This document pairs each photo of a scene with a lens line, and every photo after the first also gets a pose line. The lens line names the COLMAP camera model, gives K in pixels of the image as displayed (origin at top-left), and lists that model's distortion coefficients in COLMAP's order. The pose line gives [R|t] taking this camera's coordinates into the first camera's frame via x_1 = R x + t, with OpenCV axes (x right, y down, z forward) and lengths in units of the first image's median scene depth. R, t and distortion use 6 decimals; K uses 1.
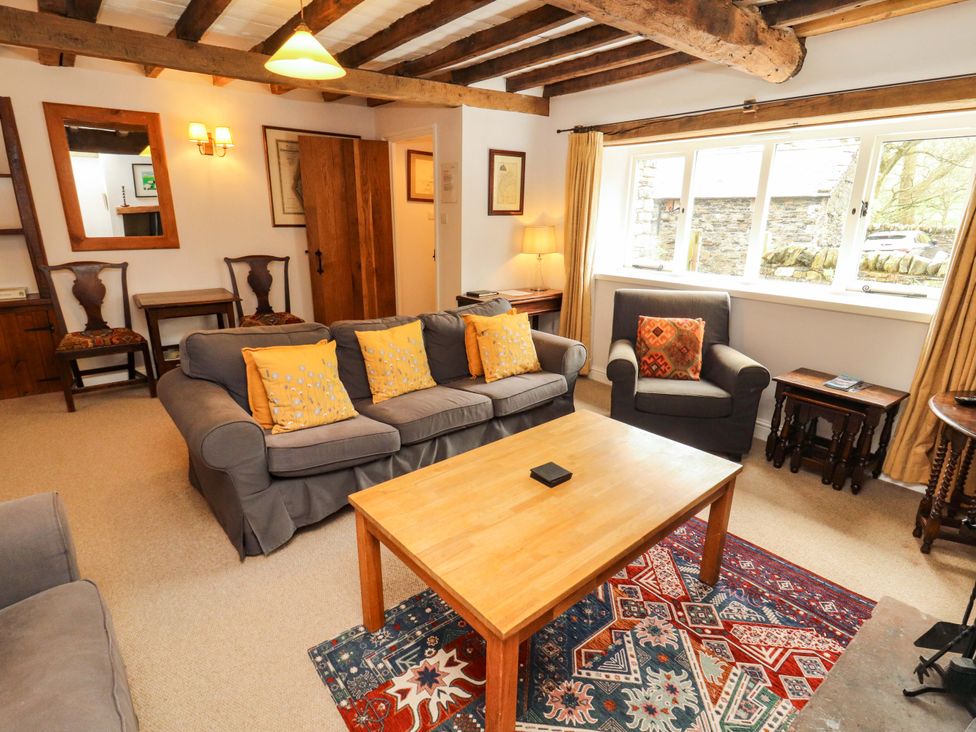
lens RADIAL K [[499.3, 0, 486.0], [0, 499.3, 369.0], [0, 0, 1]] dist [-0.002785, -0.011815]
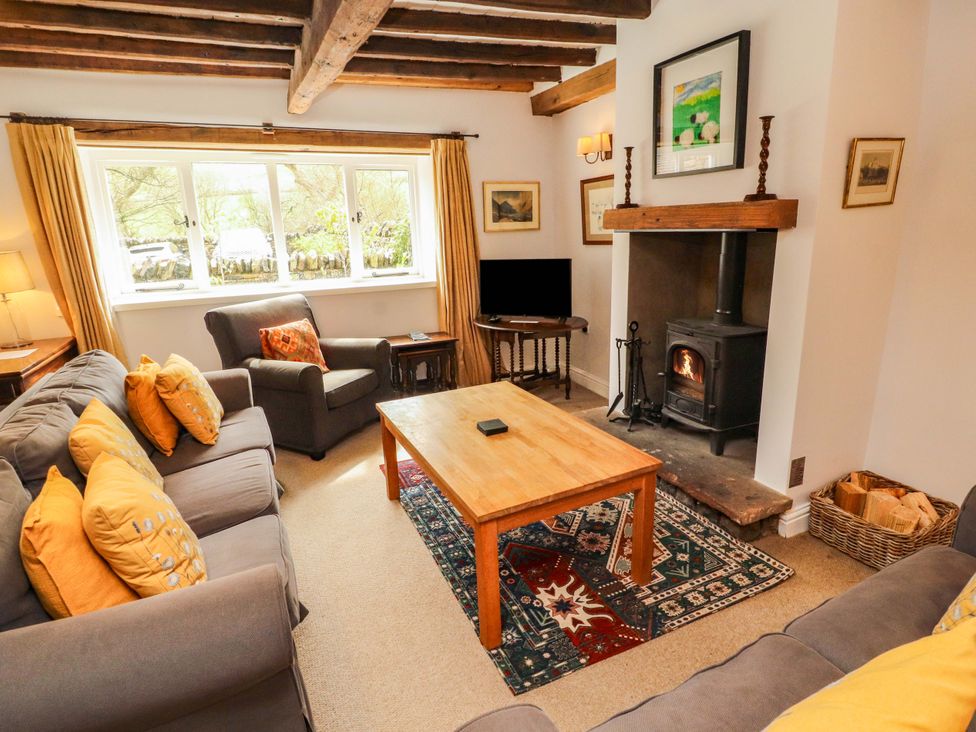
lens RADIAL K [[527.4, 0, 487.2], [0, 527.4, 358.7], [0, 0, 1]] dist [-0.002389, -0.015418]
pose [[0.254027, -0.255137, 0.932939, -1.101138], [0.313078, 0.934339, 0.170273, -0.181119], [-0.915124, 0.248829, 0.317225, 0.588293]]
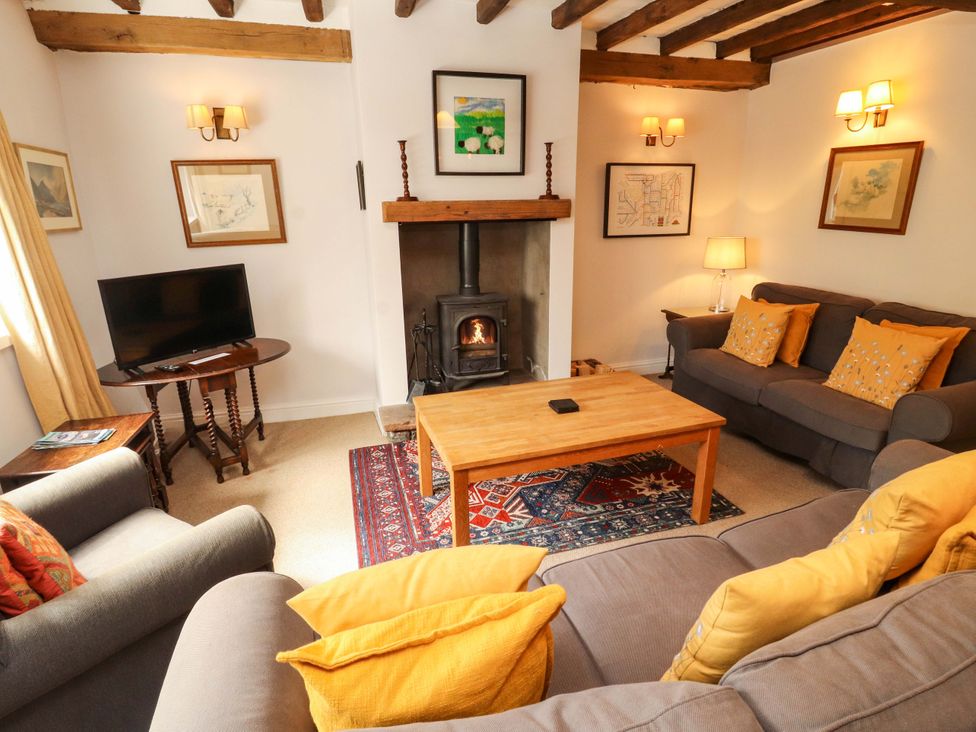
lens RADIAL K [[528.5, 0, 486.1], [0, 528.5, 363.7], [0, 0, 1]] dist [0.002798, -0.015664]
pose [[-0.923986, -0.102423, 0.368455, -0.187680], [0.119634, 0.837695, 0.532874, -0.670311], [-0.363232, 0.536448, -0.761765, 2.172661]]
